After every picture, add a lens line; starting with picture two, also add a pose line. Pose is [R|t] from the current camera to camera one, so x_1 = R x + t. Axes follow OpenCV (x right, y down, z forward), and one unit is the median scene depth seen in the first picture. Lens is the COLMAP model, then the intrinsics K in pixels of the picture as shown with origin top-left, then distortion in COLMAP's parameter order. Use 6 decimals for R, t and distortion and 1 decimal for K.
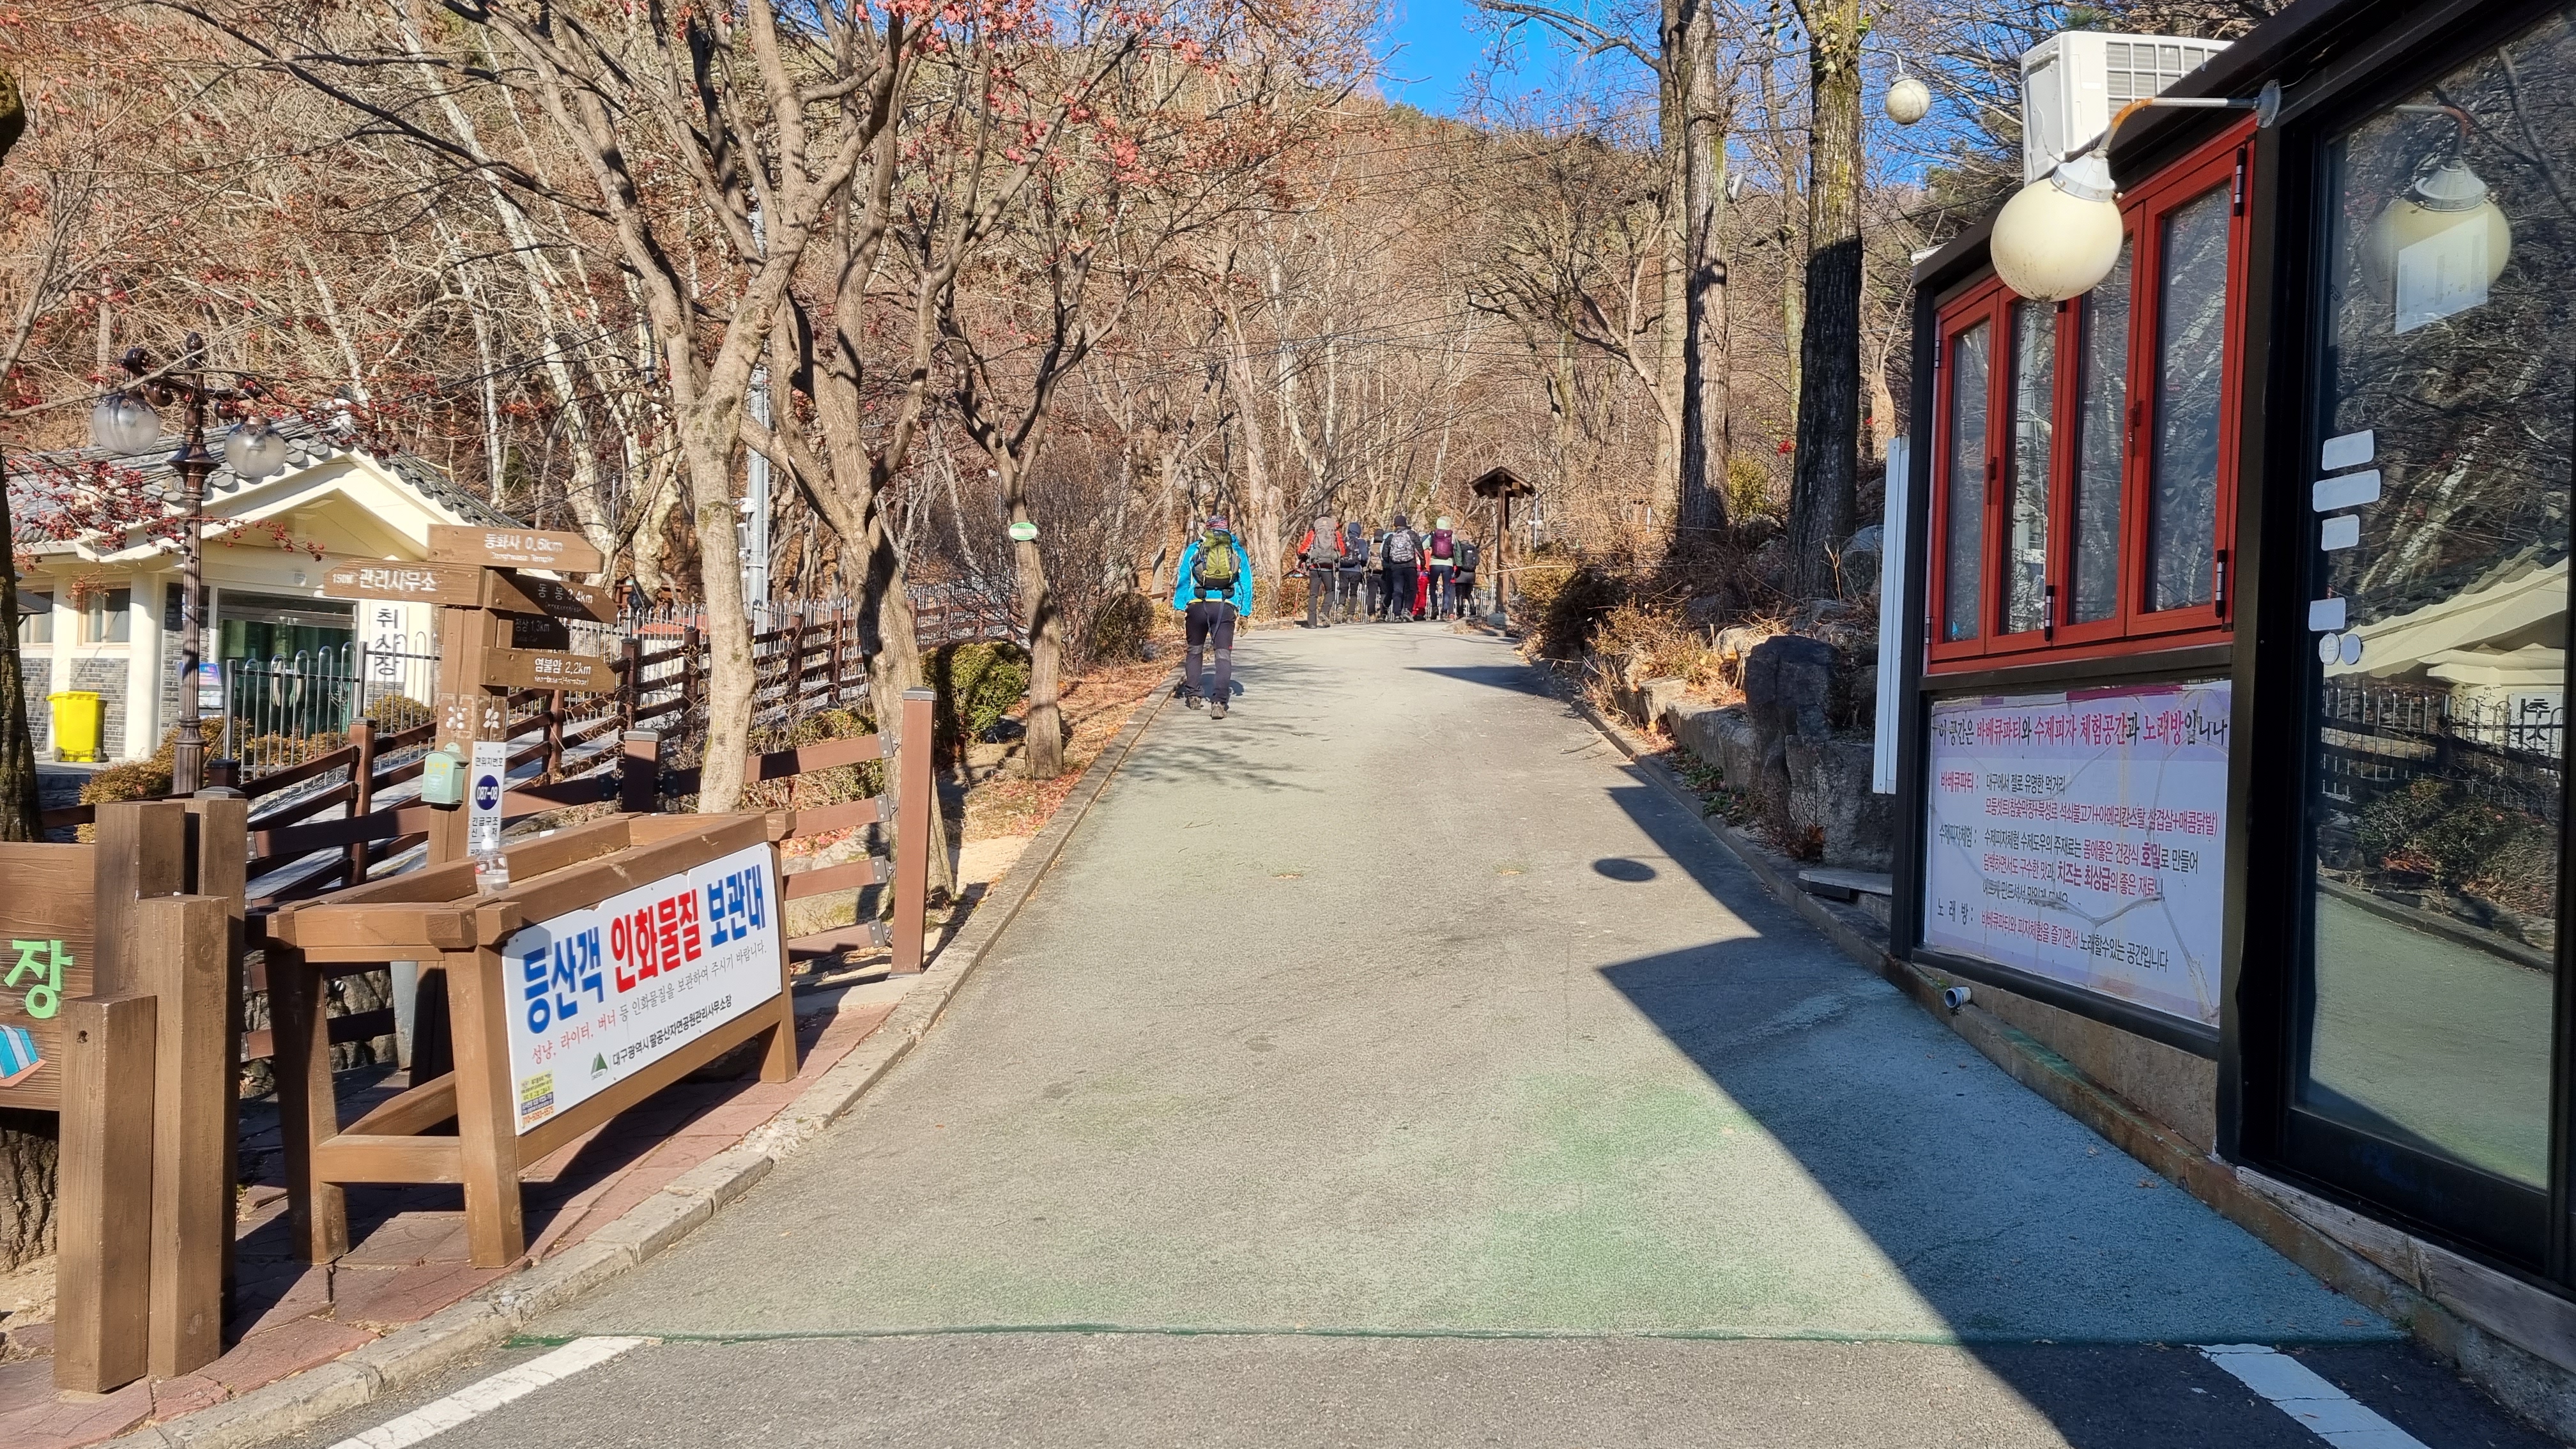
lens RADIAL K [[2062.8, 0, 1285.3], [0, 2062.8, 728.8], [0, 0, 1]] dist [0.060773, 0.003374]
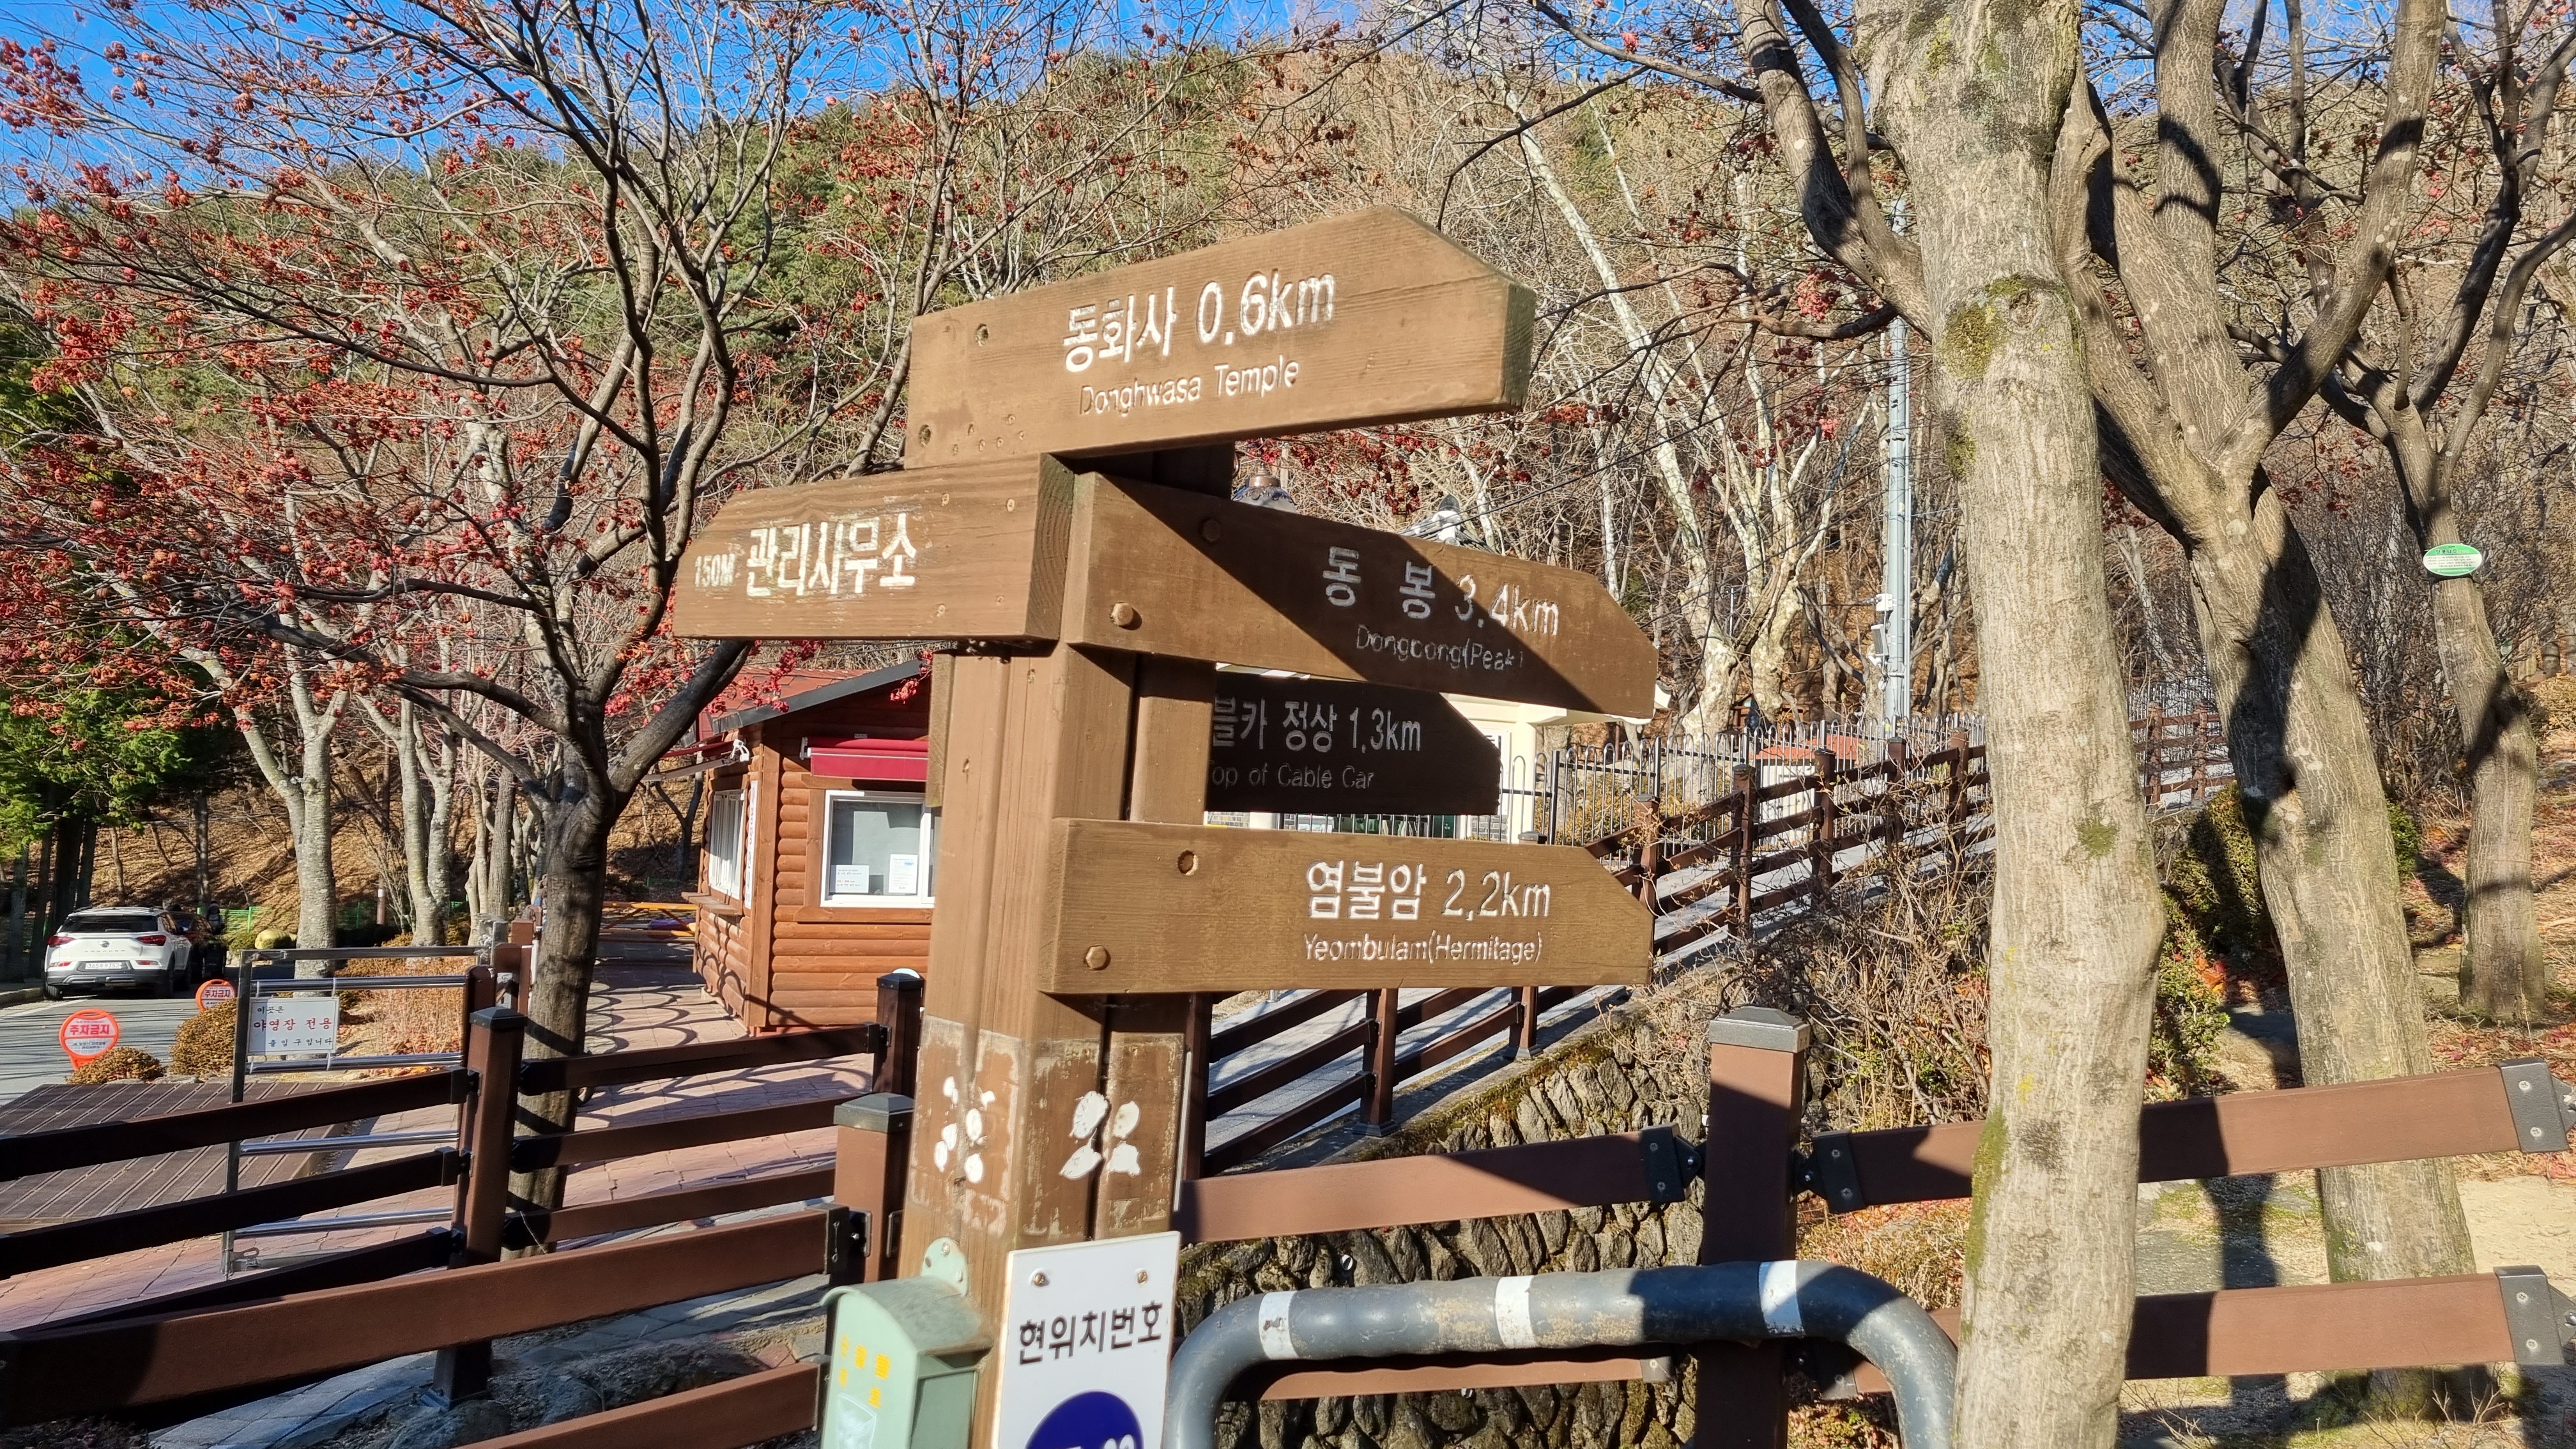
lens RADIAL K [[2062.8, 0, 1285.0], [0, 2062.8, 724.3], [0, 0, 1]] dist [0.060773, 0.003374]
pose [[0.864533, -0.019829, -0.502185, -0.152868], [-0.011438, 0.998186, -0.059104, -0.022169], [0.502446, 0.056841, 0.862738, 0.496003]]
